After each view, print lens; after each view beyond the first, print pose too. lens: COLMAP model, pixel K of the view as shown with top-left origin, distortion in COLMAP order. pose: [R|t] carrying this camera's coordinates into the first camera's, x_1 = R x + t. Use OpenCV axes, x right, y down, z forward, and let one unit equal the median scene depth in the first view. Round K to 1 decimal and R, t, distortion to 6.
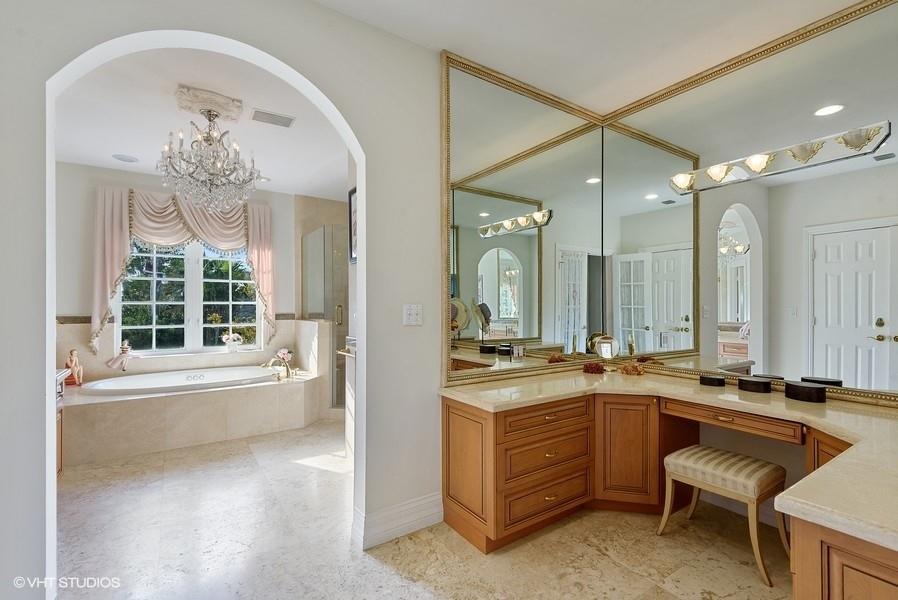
lens RADIAL K [[411.2, 0, 454.3], [0, 411.2, 301.9], [0, 0, 1]] dist [0.013259, -0.002382]
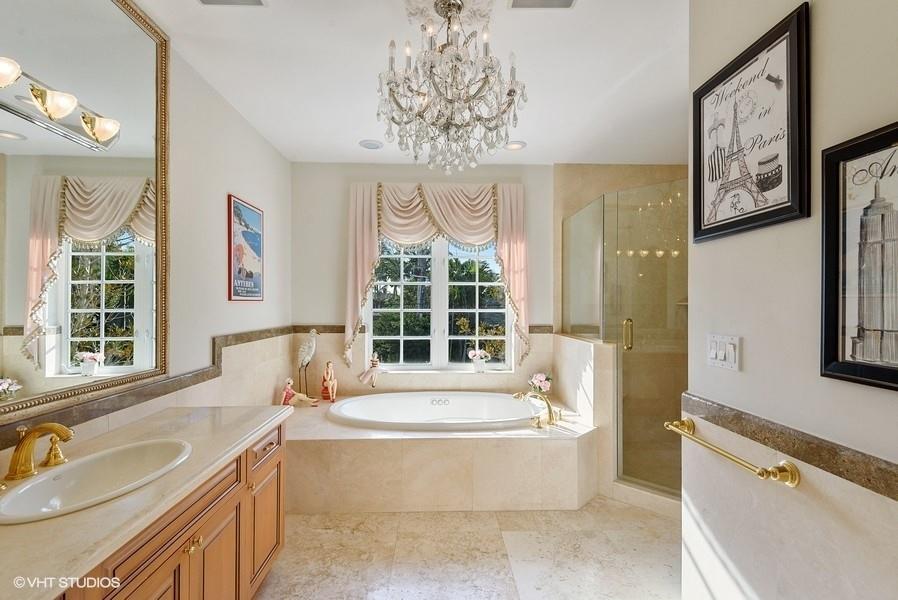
lens RADIAL K [[411.2, 0, 448.2], [0, 411.2, 301.3], [0, 0, 1]] dist [0.013259, -0.002382]
pose [[0.843058, 0.001203, -0.537821, -0.169130], [-0.001404, 0.999999, 0.000034, -0.017405], [0.537821, 0.000726, 0.843059, 0.312488]]
